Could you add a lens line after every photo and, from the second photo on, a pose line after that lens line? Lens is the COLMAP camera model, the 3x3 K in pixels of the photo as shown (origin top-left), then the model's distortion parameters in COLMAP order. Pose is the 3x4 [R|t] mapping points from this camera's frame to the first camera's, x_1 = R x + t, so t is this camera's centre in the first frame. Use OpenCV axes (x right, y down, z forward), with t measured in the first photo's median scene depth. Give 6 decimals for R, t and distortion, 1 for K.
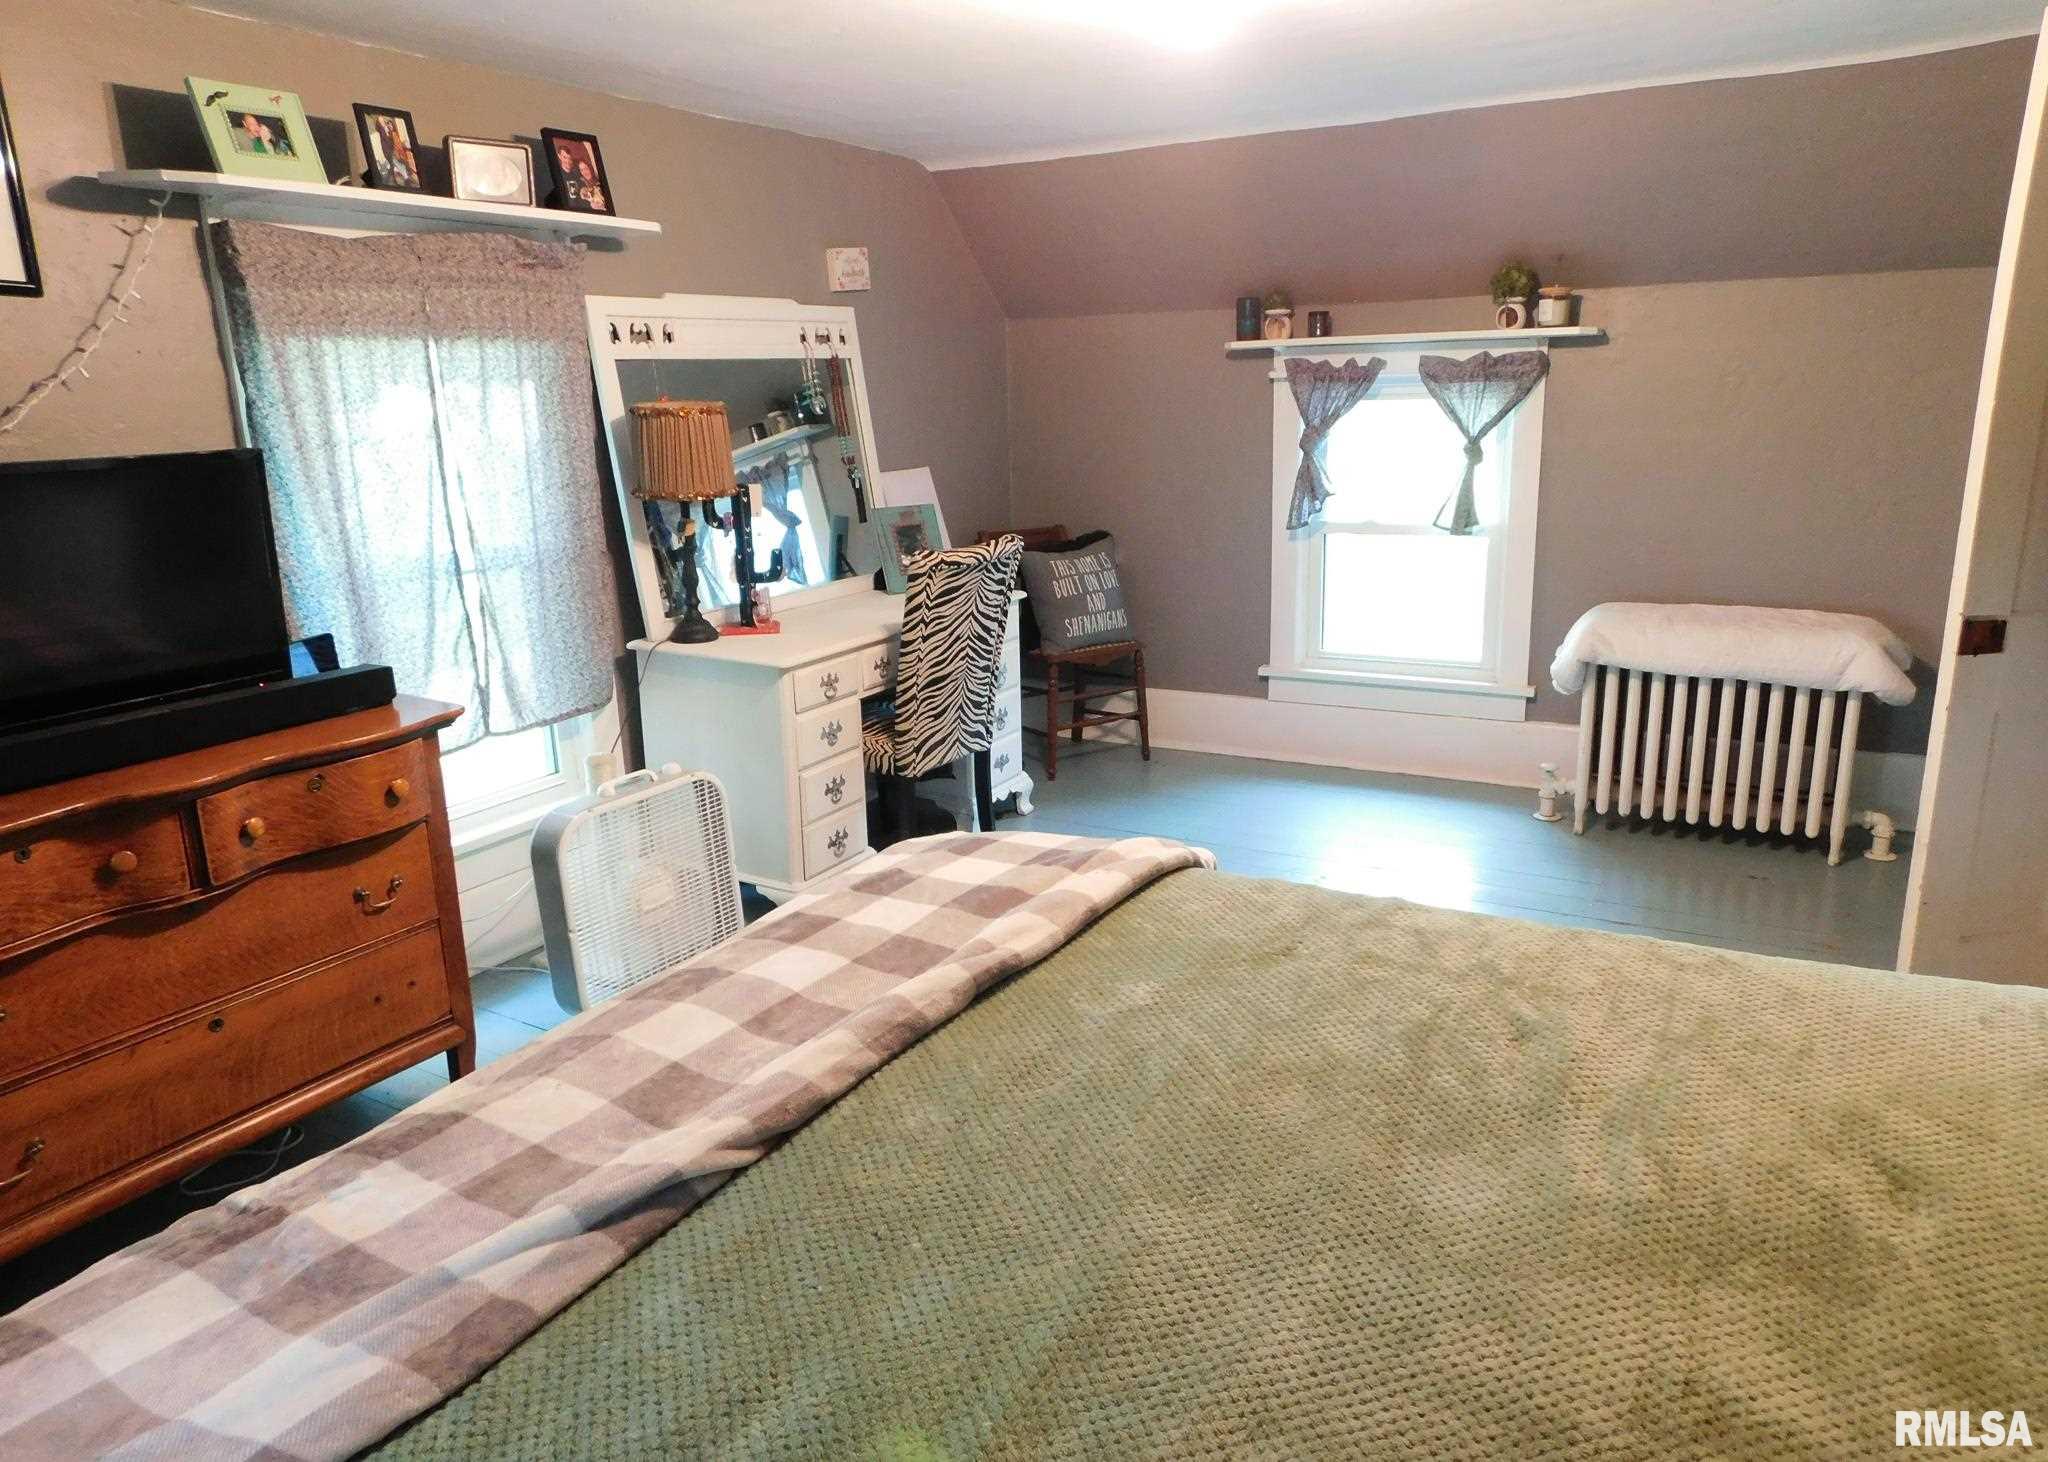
lens RADIAL K [[1409.8, 0, 1024.6], [0, 1409.8, 734.1], [0, 0, 1]] dist [-0.003540, 0.042167]
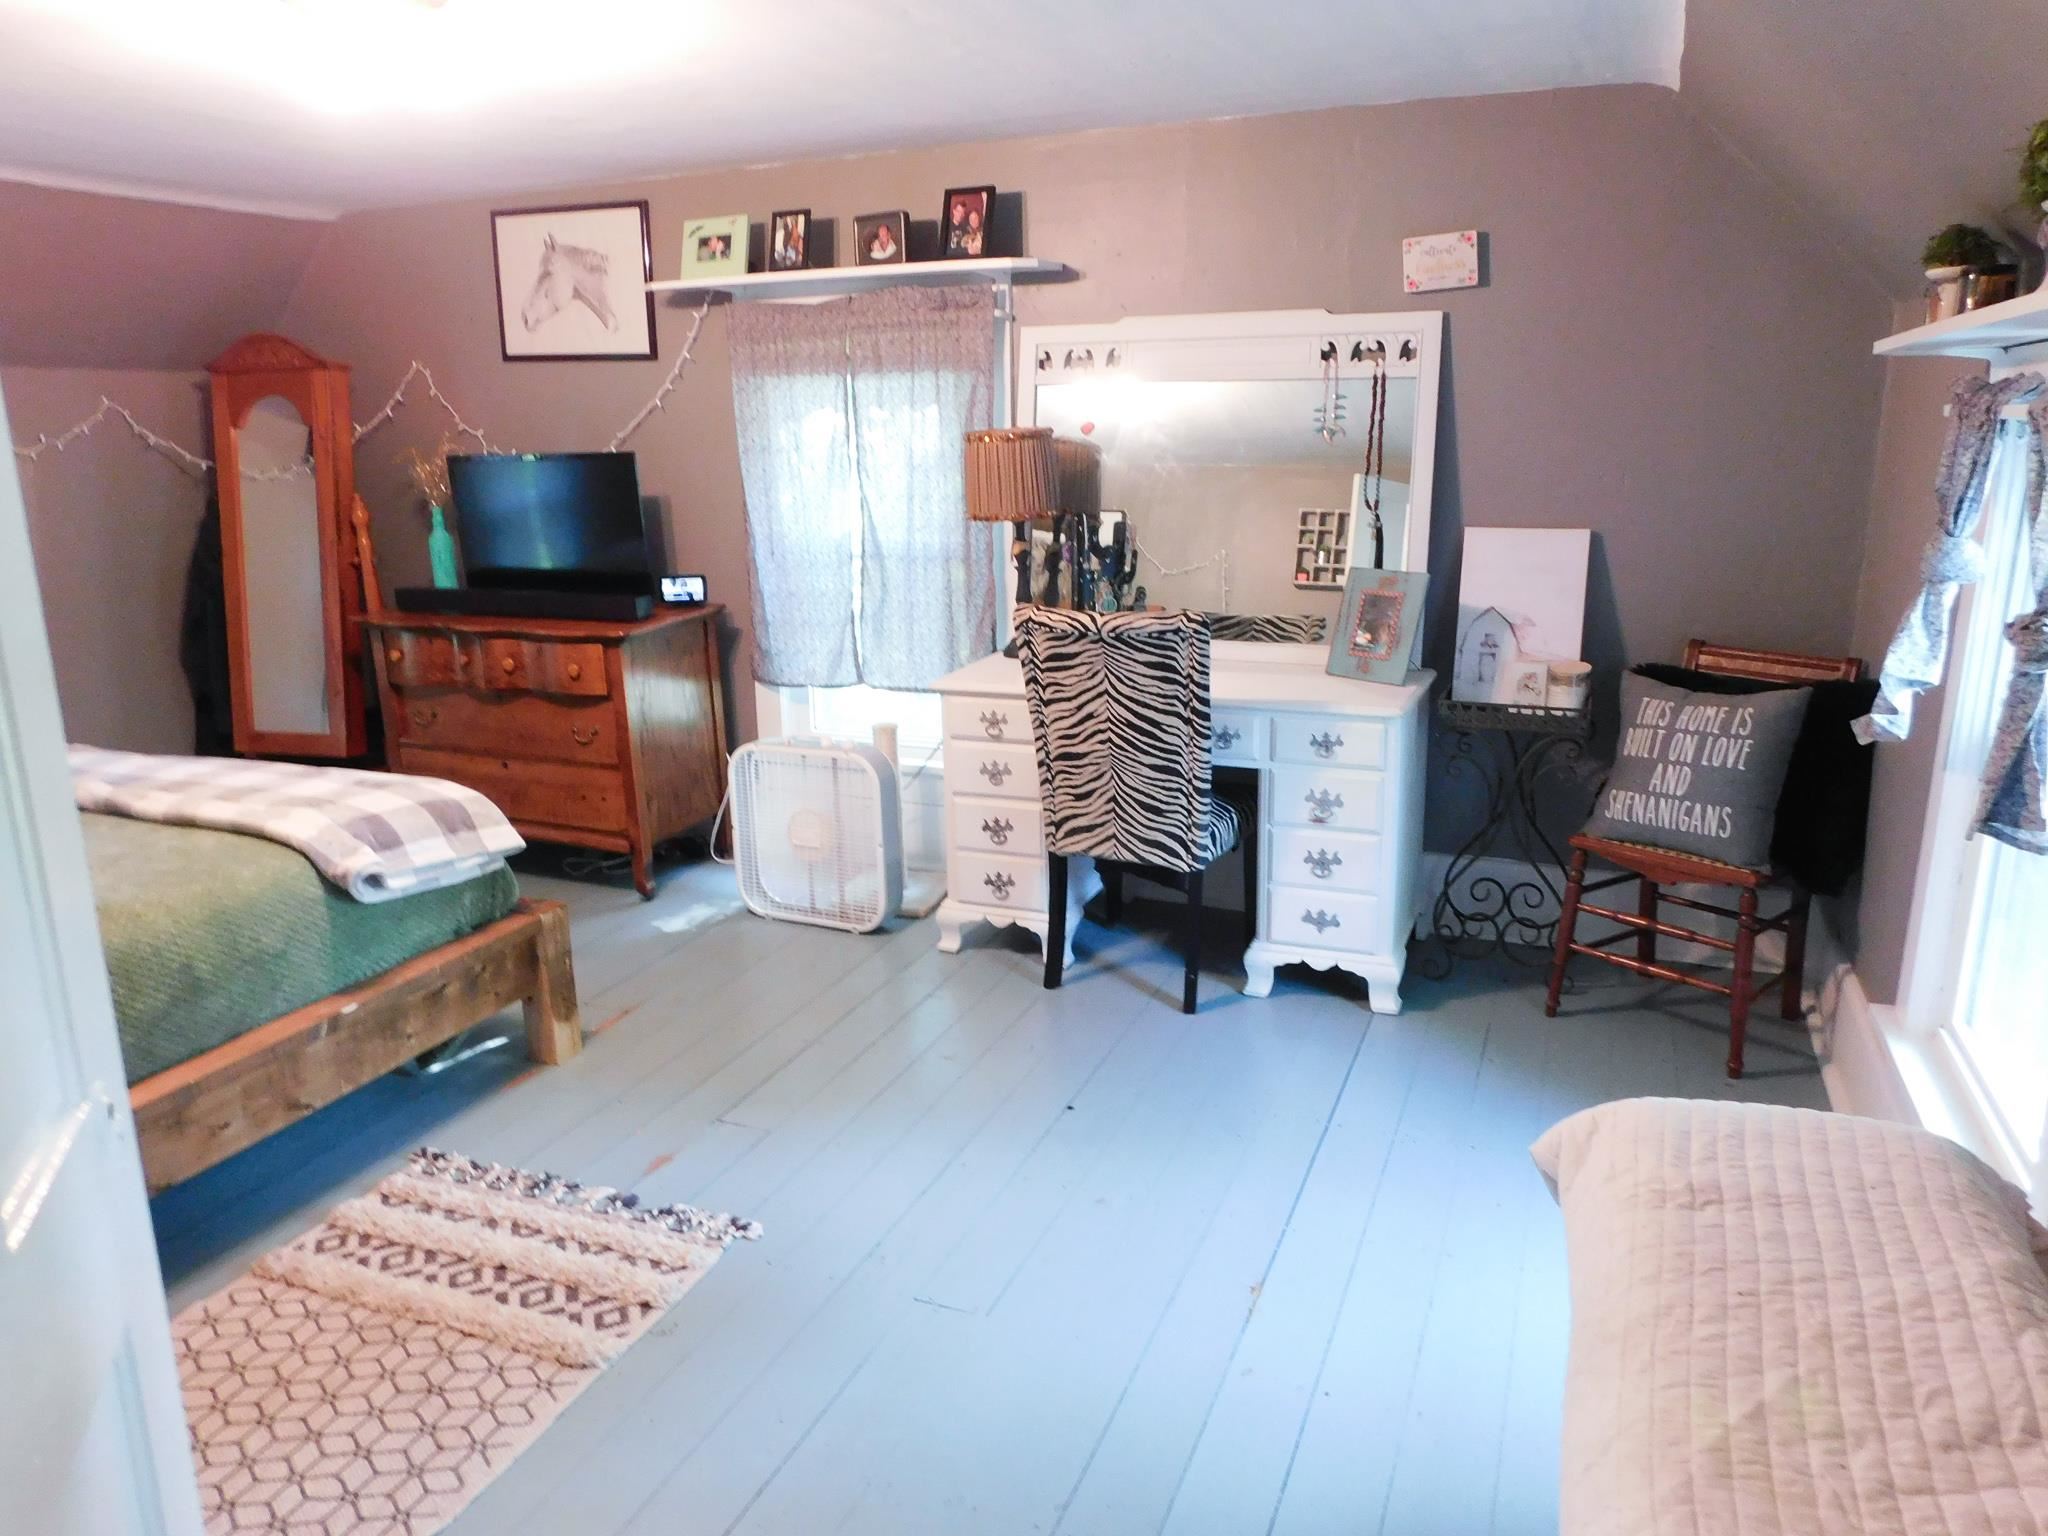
lens RADIAL K [[1395.2, 0, 1012.5], [0, 1395.2, 764.7], [0, 0, 1]] dist [-0.060316, 0.062073]
pose [[0.126817, 0.268328, -0.954944, 0.869860], [-0.230370, 0.944361, 0.234761, -0.260661], [0.964804, 0.190219, 0.181576, 0.929579]]
